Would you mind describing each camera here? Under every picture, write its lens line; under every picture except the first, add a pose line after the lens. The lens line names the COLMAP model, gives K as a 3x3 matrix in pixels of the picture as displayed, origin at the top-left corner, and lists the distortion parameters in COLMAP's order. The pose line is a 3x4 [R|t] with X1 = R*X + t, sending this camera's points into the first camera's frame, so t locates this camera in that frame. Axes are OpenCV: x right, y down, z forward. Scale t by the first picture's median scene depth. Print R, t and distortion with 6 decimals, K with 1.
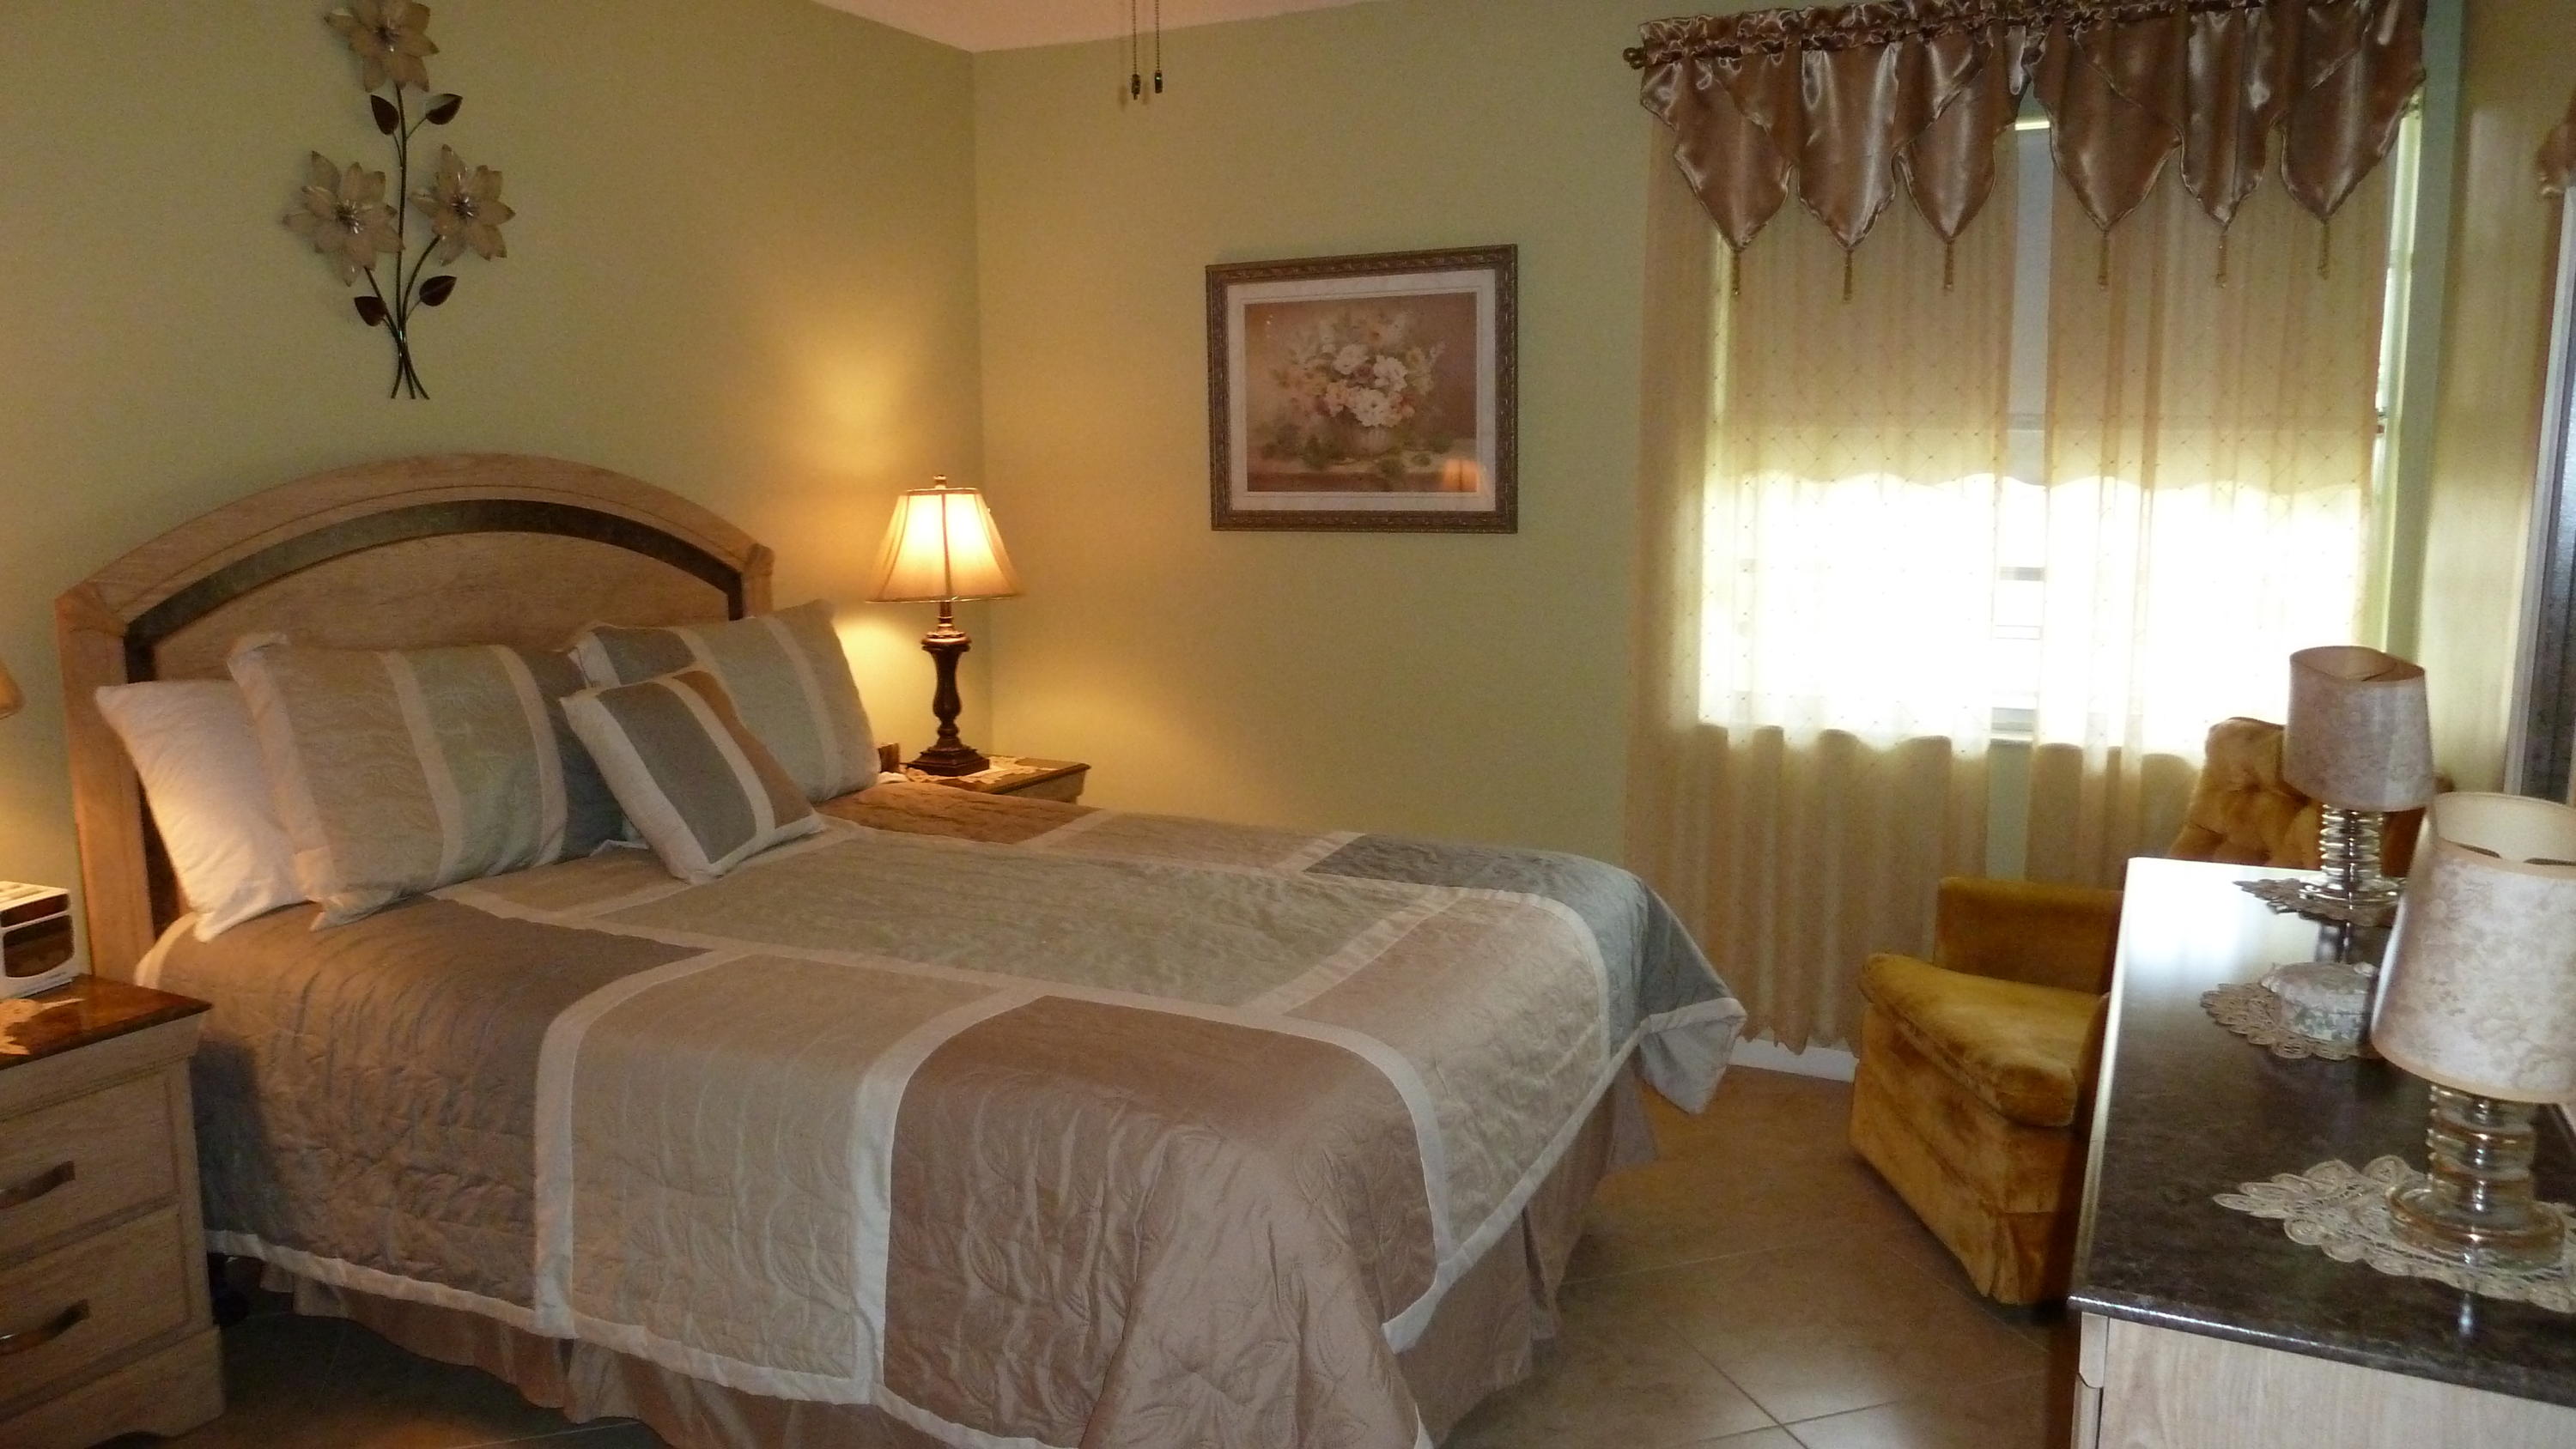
lens RADIAL K [[1780.0, 0, 1282.2], [0, 1780.0, 720.2], [0, 0, 1]] dist [-0.032717, 0.006903]
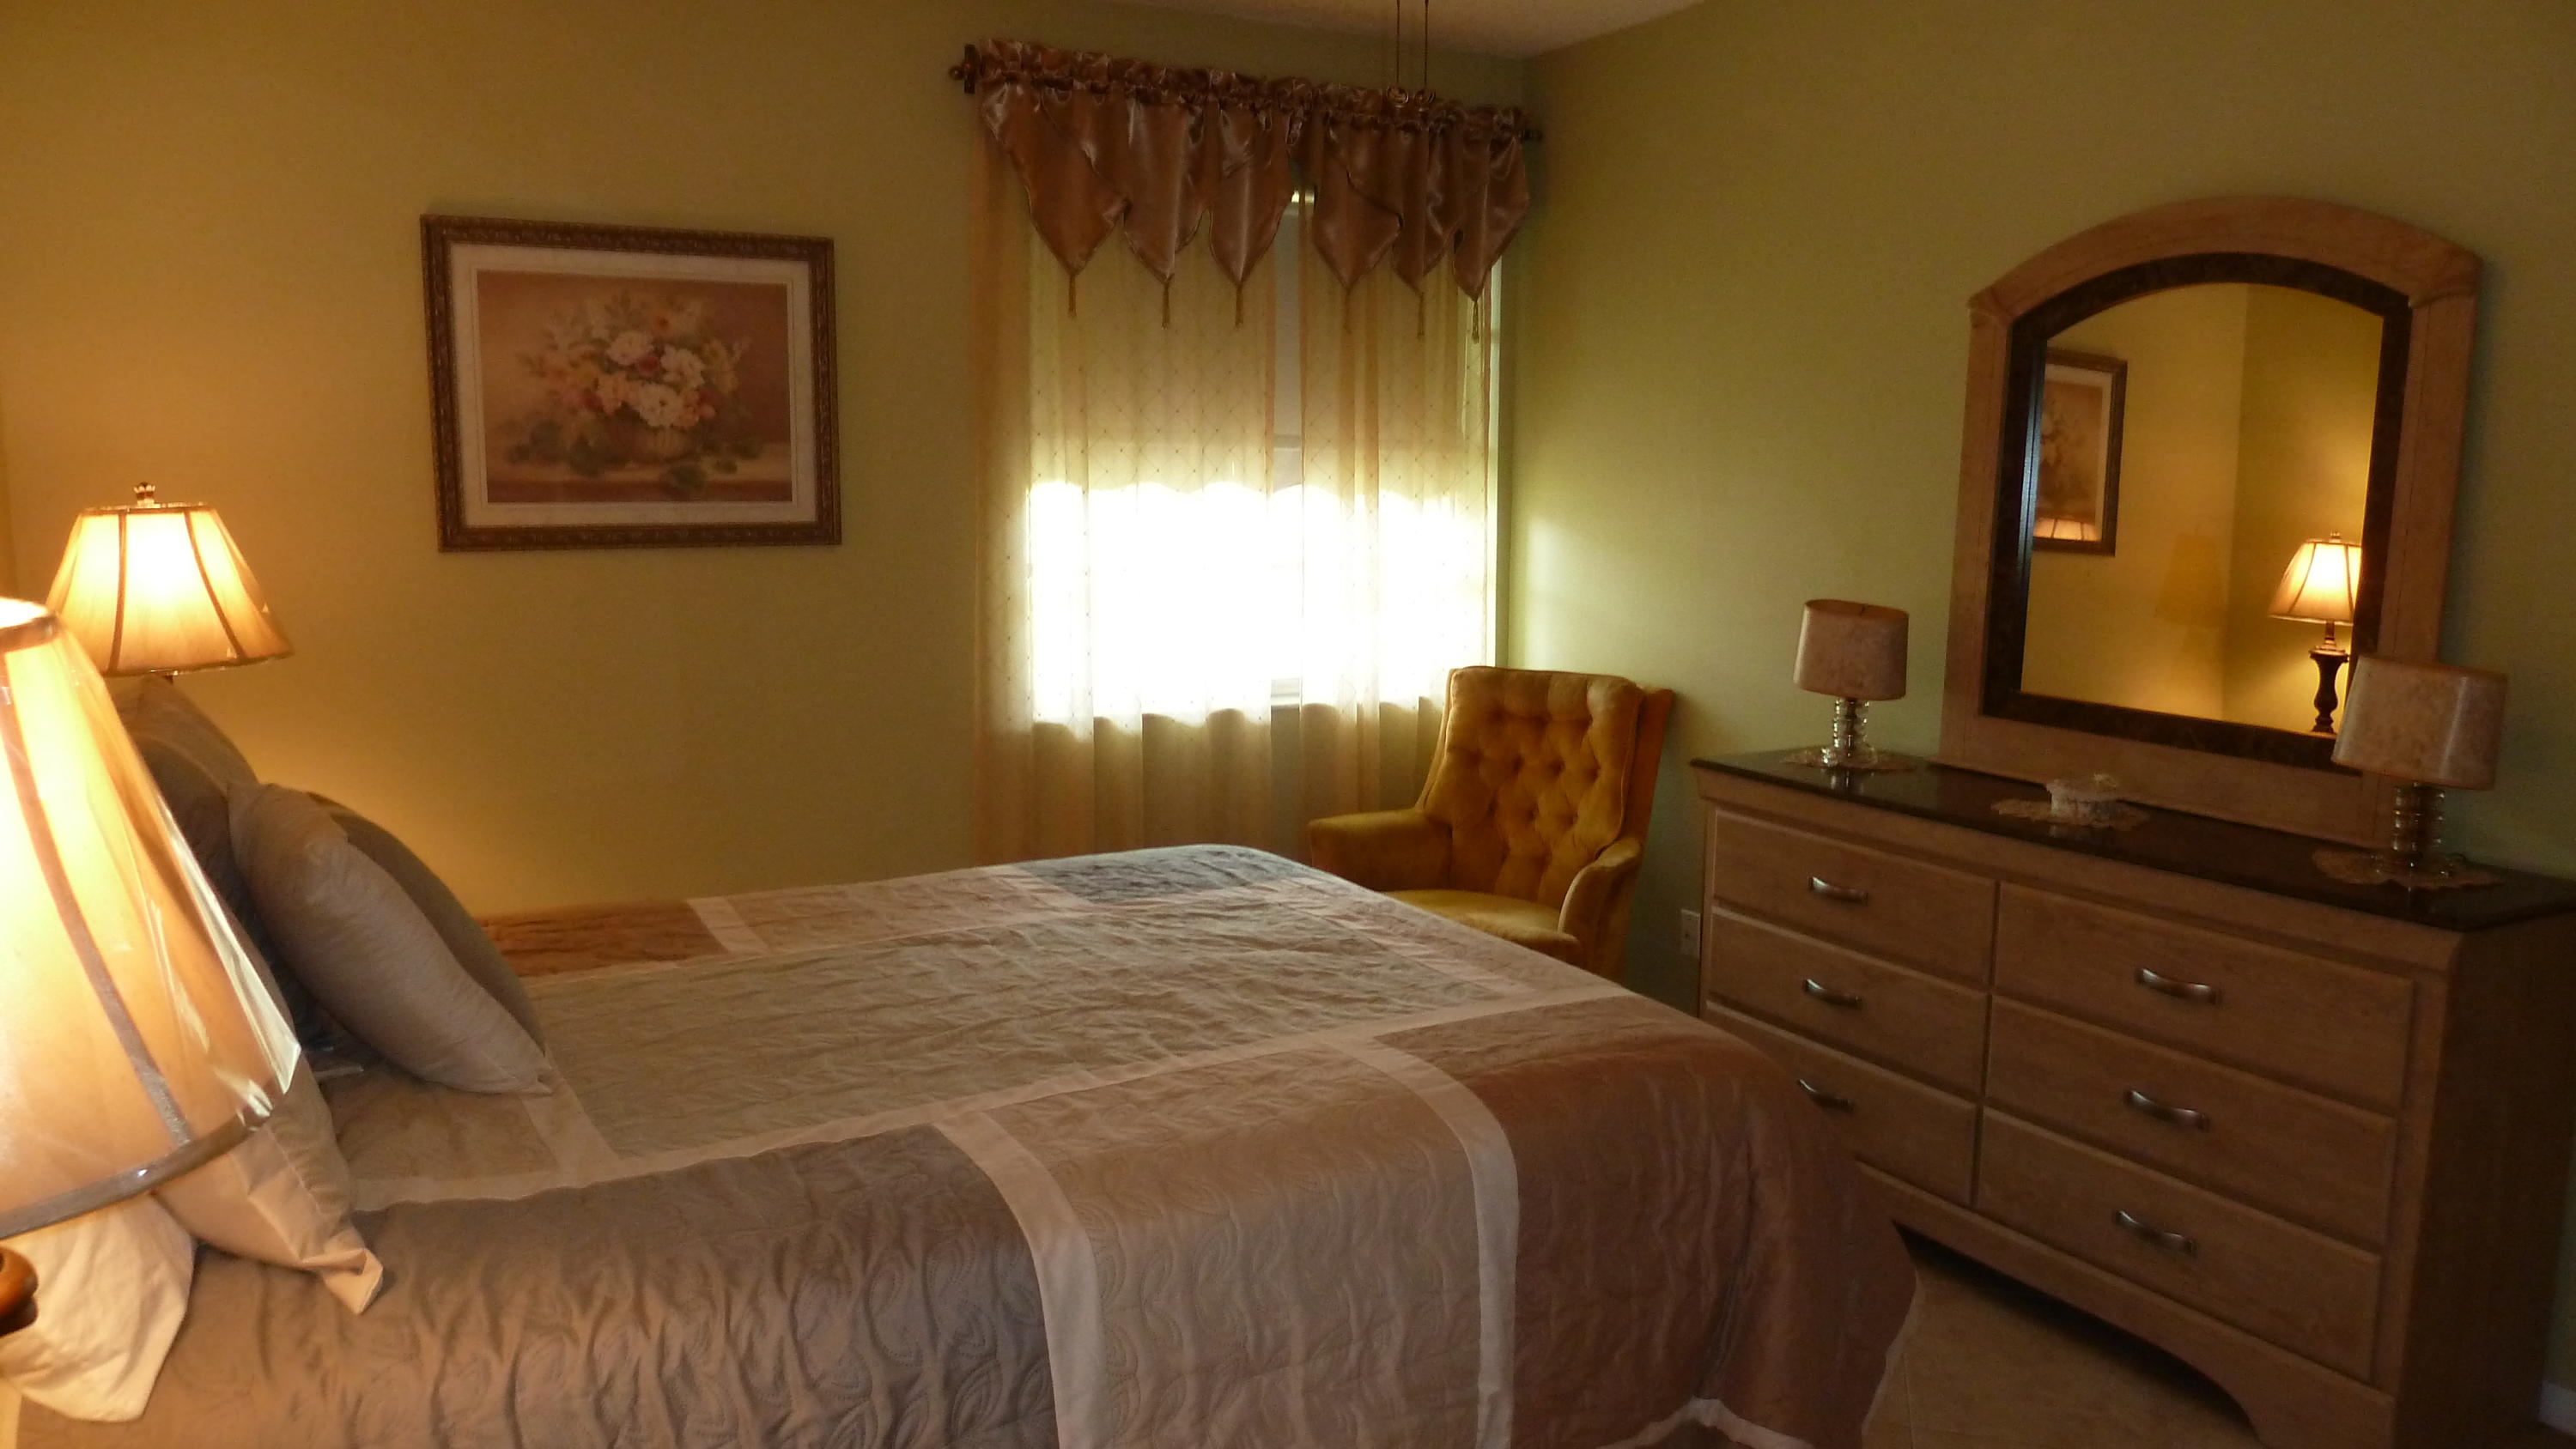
lens RADIAL K [[1780.0, 0, 1282.2], [0, 1780.0, 720.2], [0, 0, 1]] dist [-0.032717, 0.006903]
pose [[0.573331, -0.104365, 0.812650, -0.503619], [0.104584, 0.993063, 0.053750, -0.038677], [-0.812622, 0.054173, 0.580268, 0.264194]]
